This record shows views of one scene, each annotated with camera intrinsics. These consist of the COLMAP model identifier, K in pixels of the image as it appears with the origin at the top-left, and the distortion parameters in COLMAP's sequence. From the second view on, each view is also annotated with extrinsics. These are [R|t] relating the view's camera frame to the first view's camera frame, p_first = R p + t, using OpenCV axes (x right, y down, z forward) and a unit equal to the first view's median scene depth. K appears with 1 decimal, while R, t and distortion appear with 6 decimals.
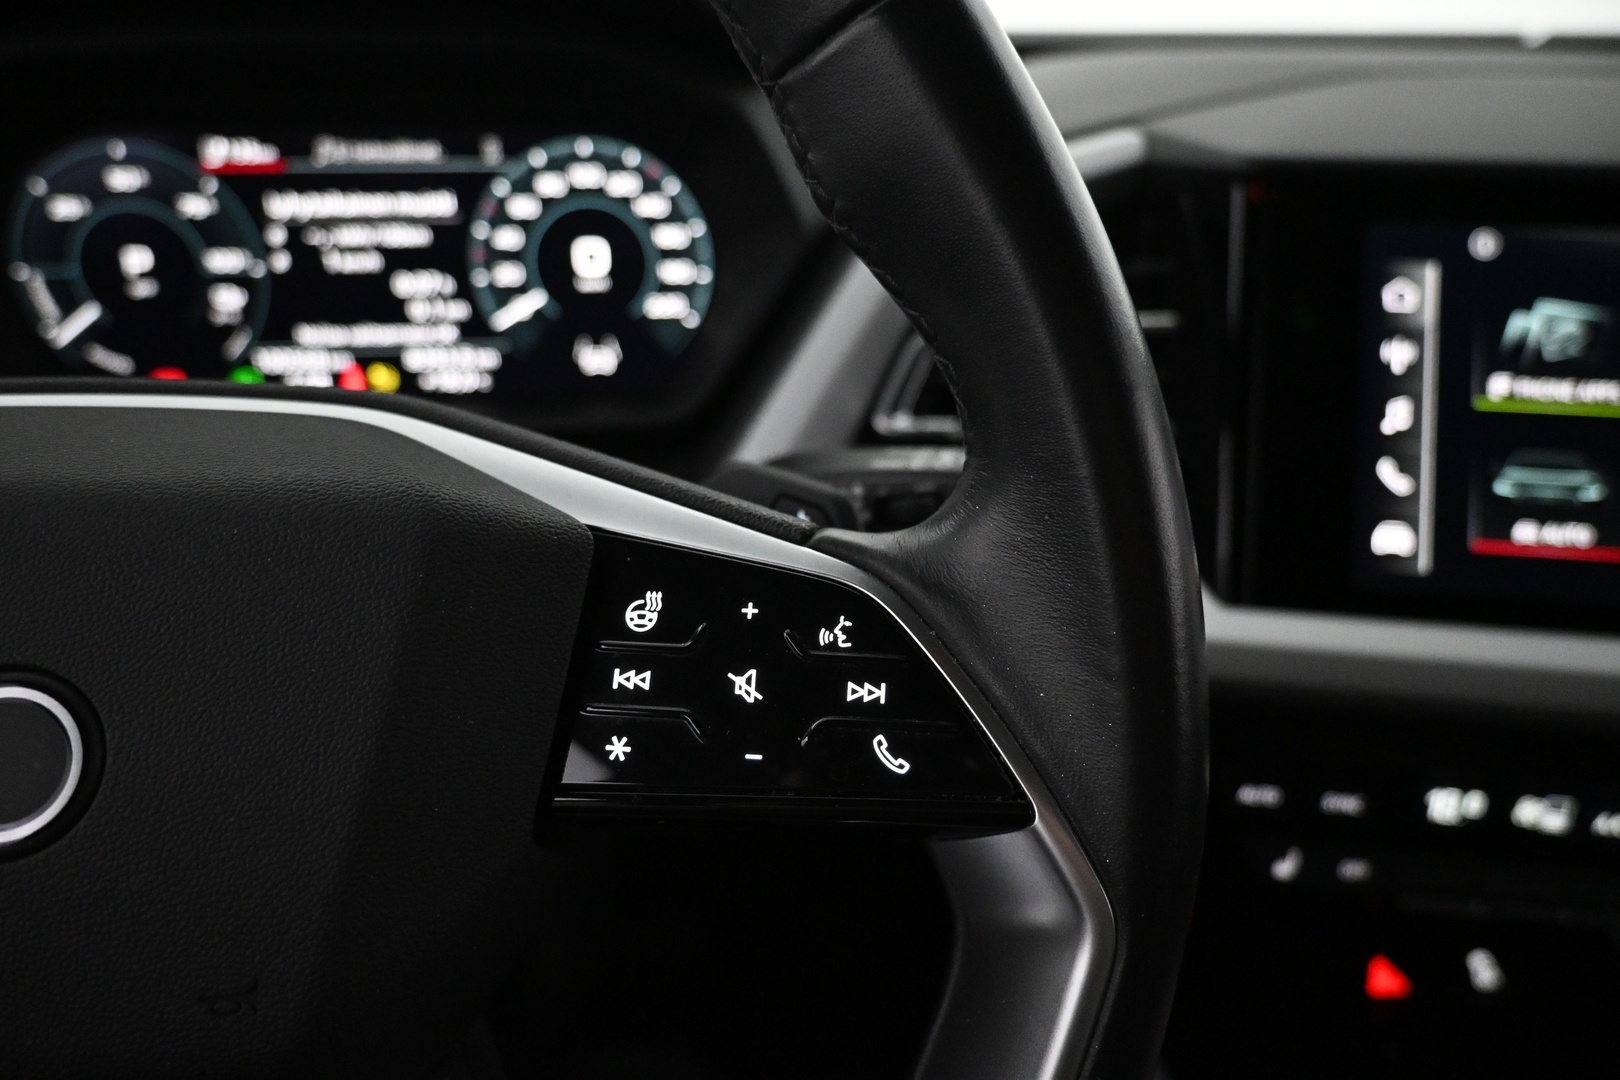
lens RADIAL K [[1104.0, 0, 810.0], [0, 1104.0, 540.0], [0, 0, 1]] dist [-0.000343, -0.002914]
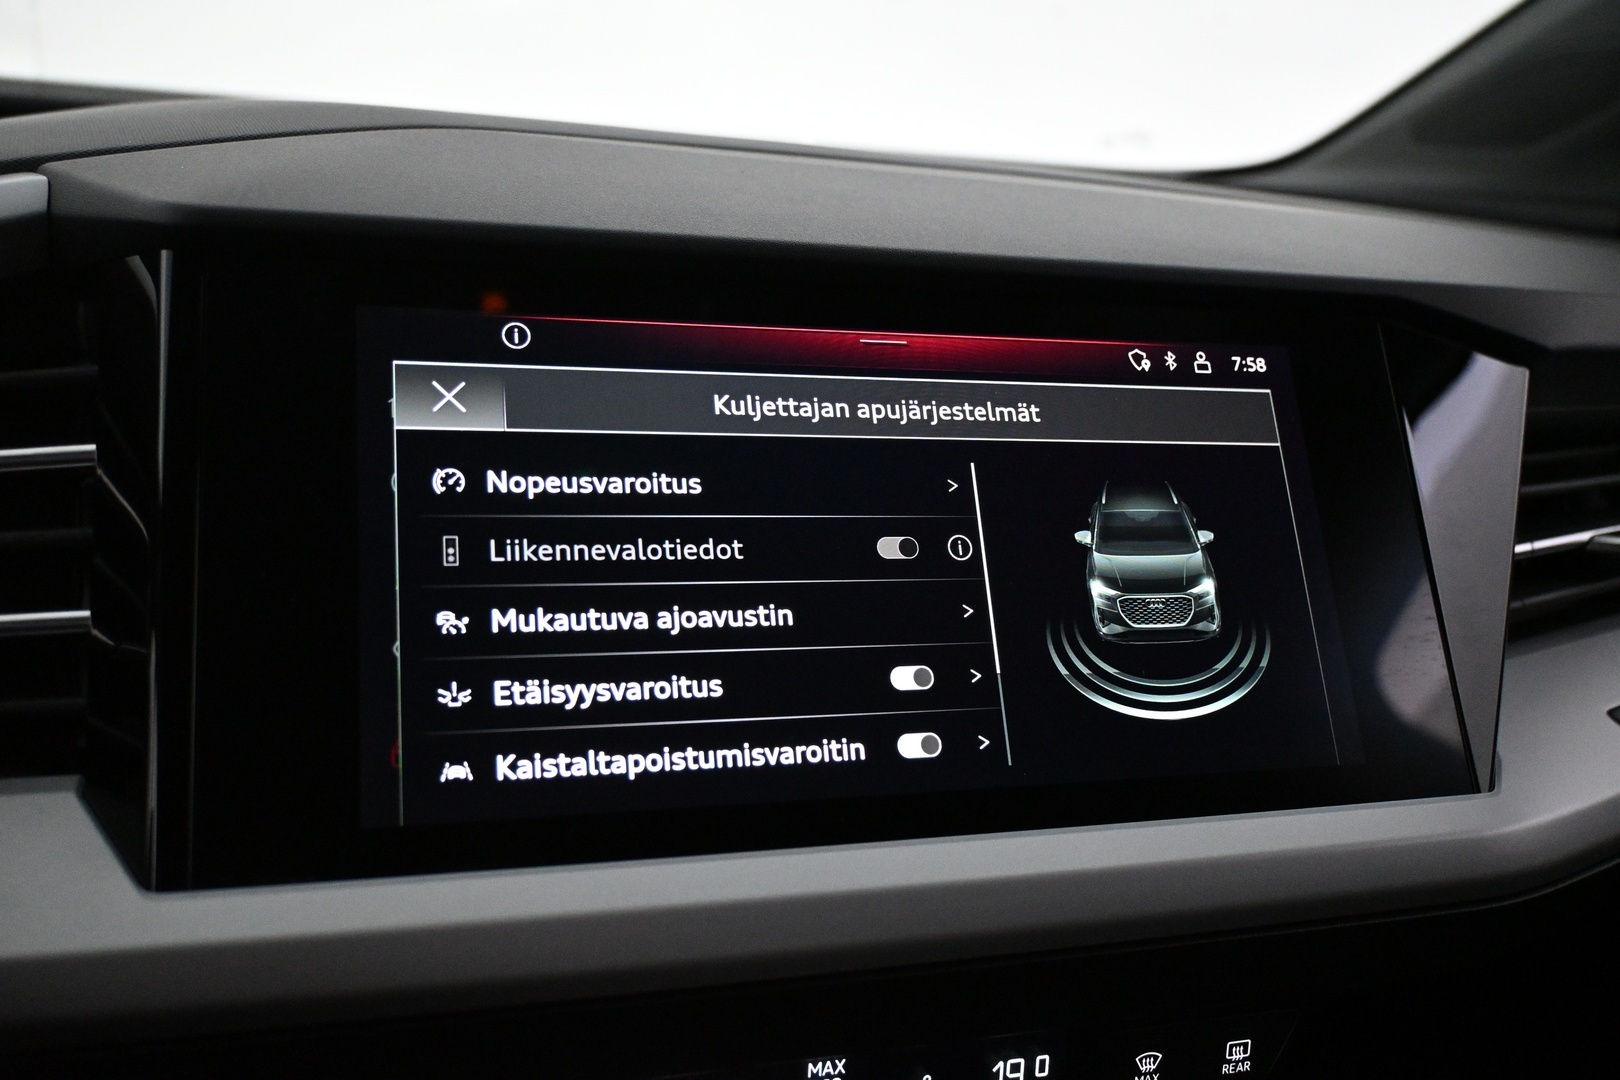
lens RADIAL K [[1438.7, 0, 810.0], [0, 1438.7, 540.0], [0, 0, 1]] dist [0.005173, 0.000951]
pose [[0.891912, -0.050816, 0.449346, 0.301436], [0.124808, 0.982733, -0.136597, 0.019280], [-0.434645, 0.177915, 0.882853, 0.079431]]
